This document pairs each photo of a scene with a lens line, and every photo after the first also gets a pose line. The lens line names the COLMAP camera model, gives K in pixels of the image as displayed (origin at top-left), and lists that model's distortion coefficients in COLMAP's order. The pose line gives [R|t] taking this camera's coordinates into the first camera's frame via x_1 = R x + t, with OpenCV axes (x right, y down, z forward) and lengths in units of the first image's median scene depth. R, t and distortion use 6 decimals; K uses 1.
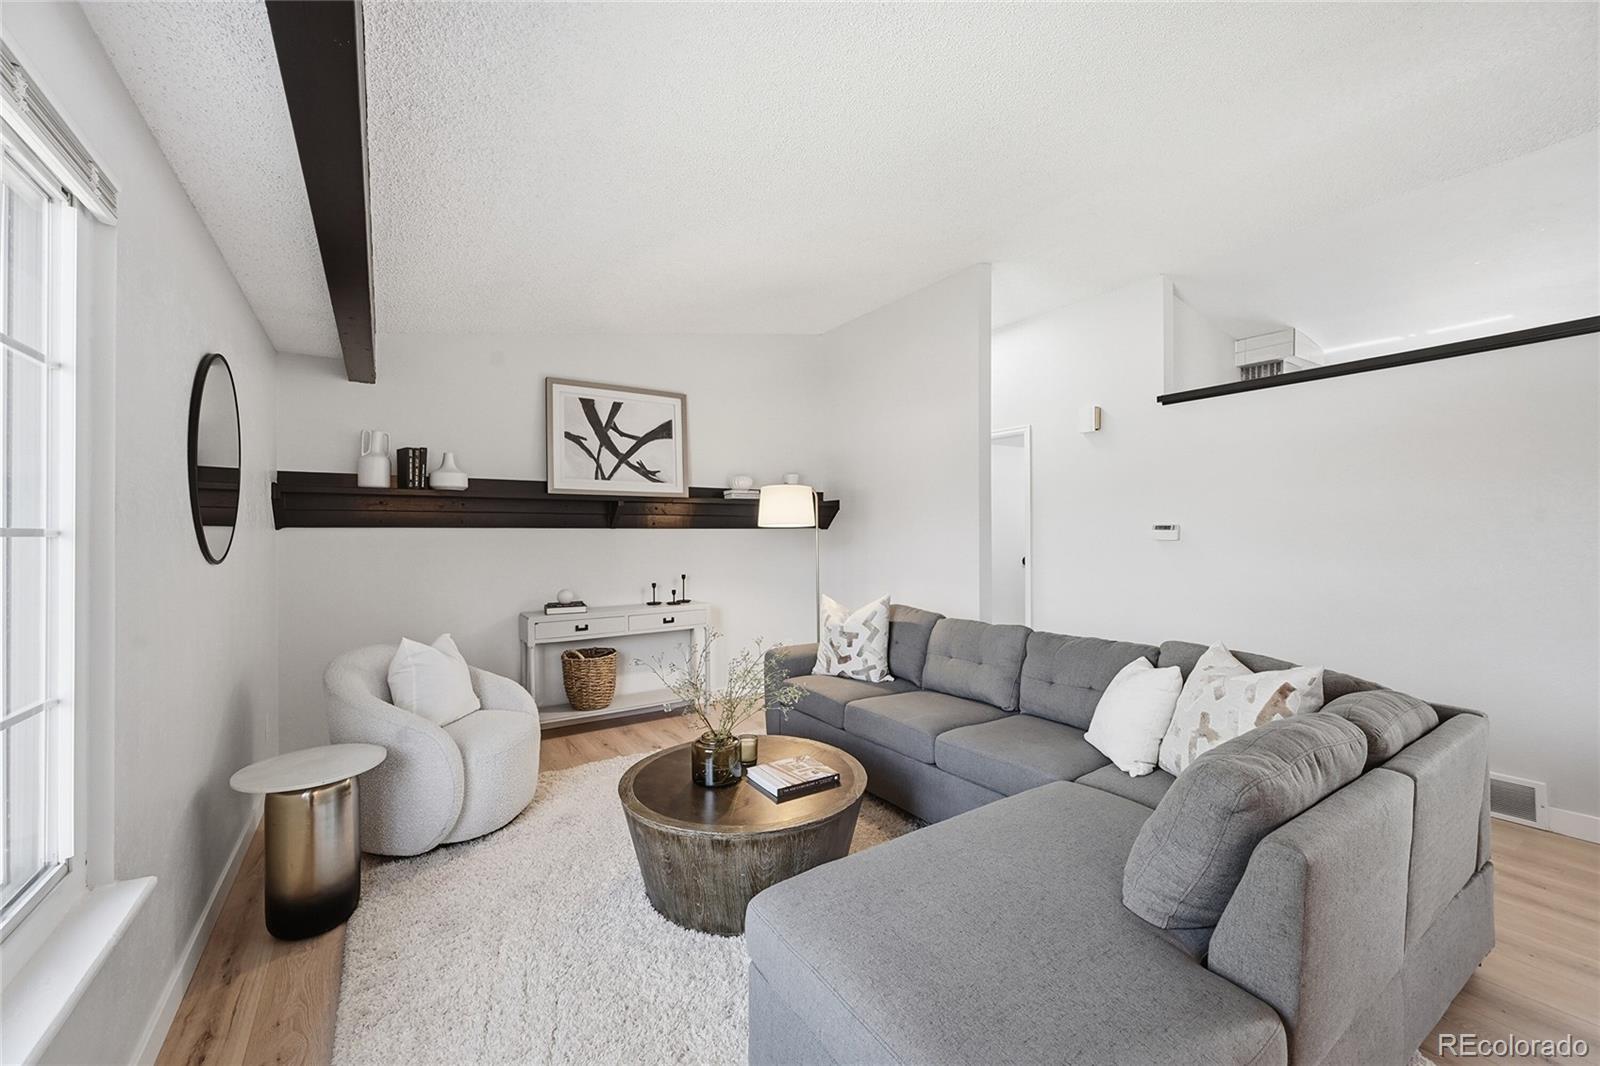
lens RADIAL K [[630.3, 0, 809.9], [0, 630.3, 532.3], [0, 0, 1]] dist [-0.006349, 0.000129]
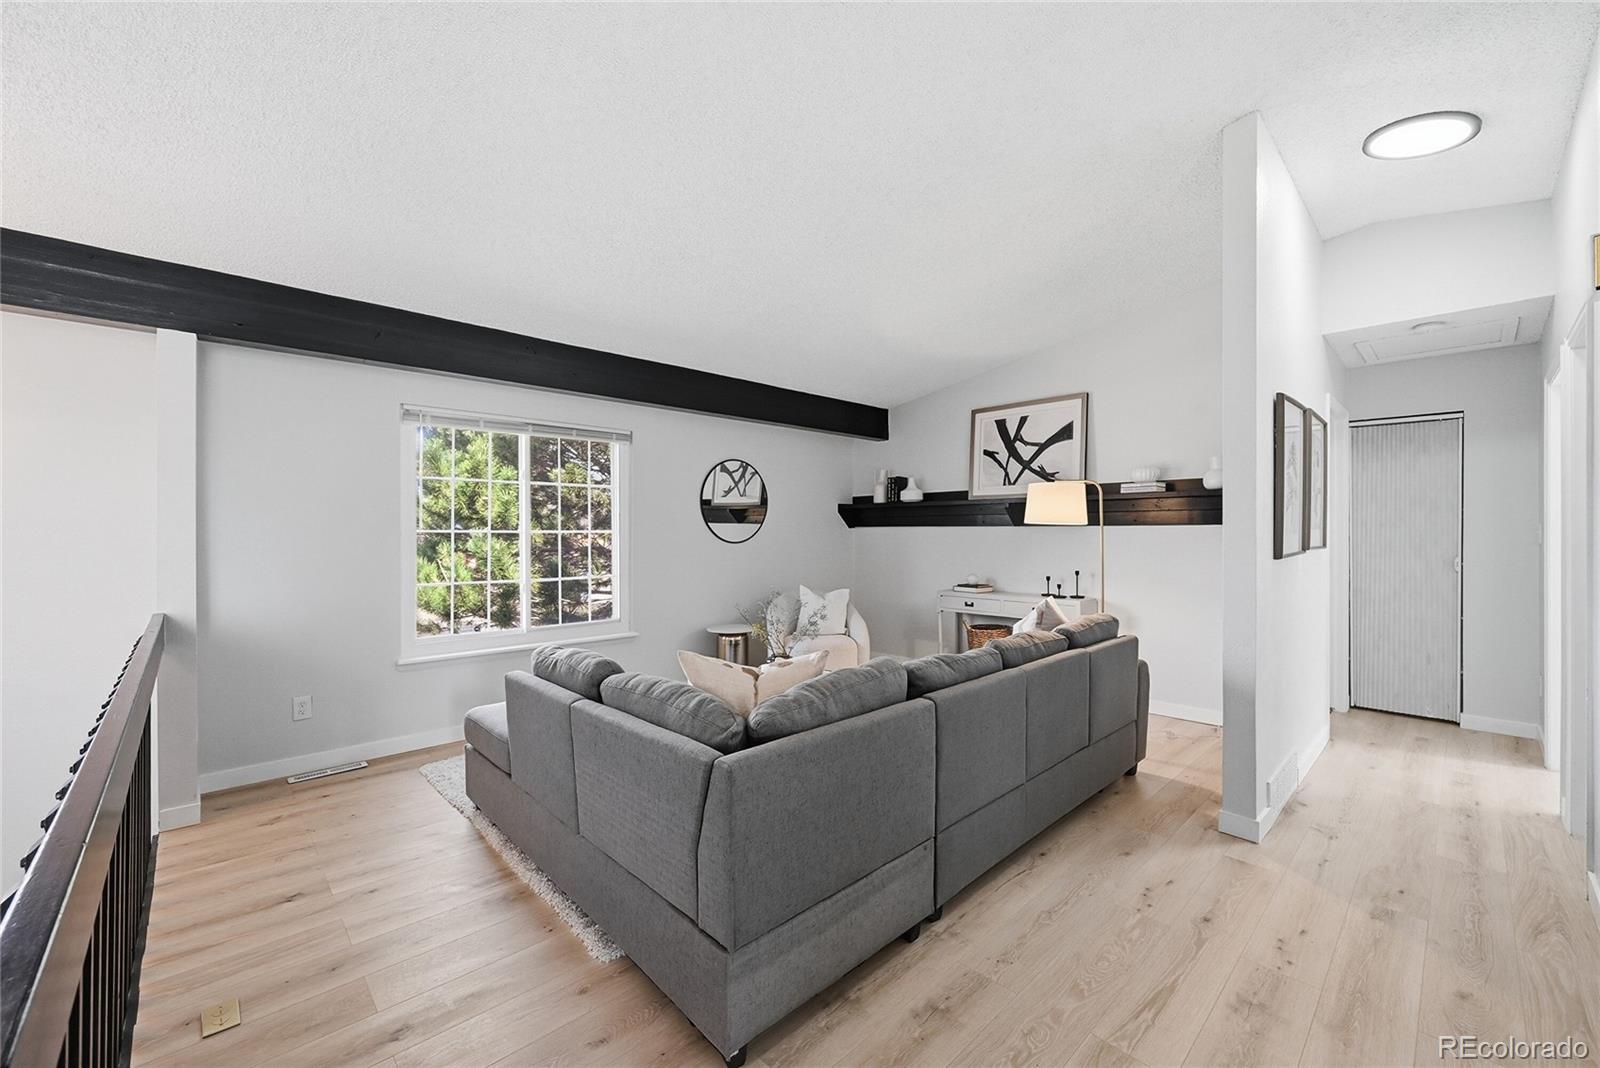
lens RADIAL K [[630.3, 0, 802.0], [0, 630.3, 532.9], [0, 0, 1]] dist [-0.006349, 0.000129]
pose [[0.167437, 0.007798, -0.985852, 0.813709], [0.003226, 0.999959, 0.008457, -0.005064], [0.985878, -0.004596, 0.167405, 0.435188]]
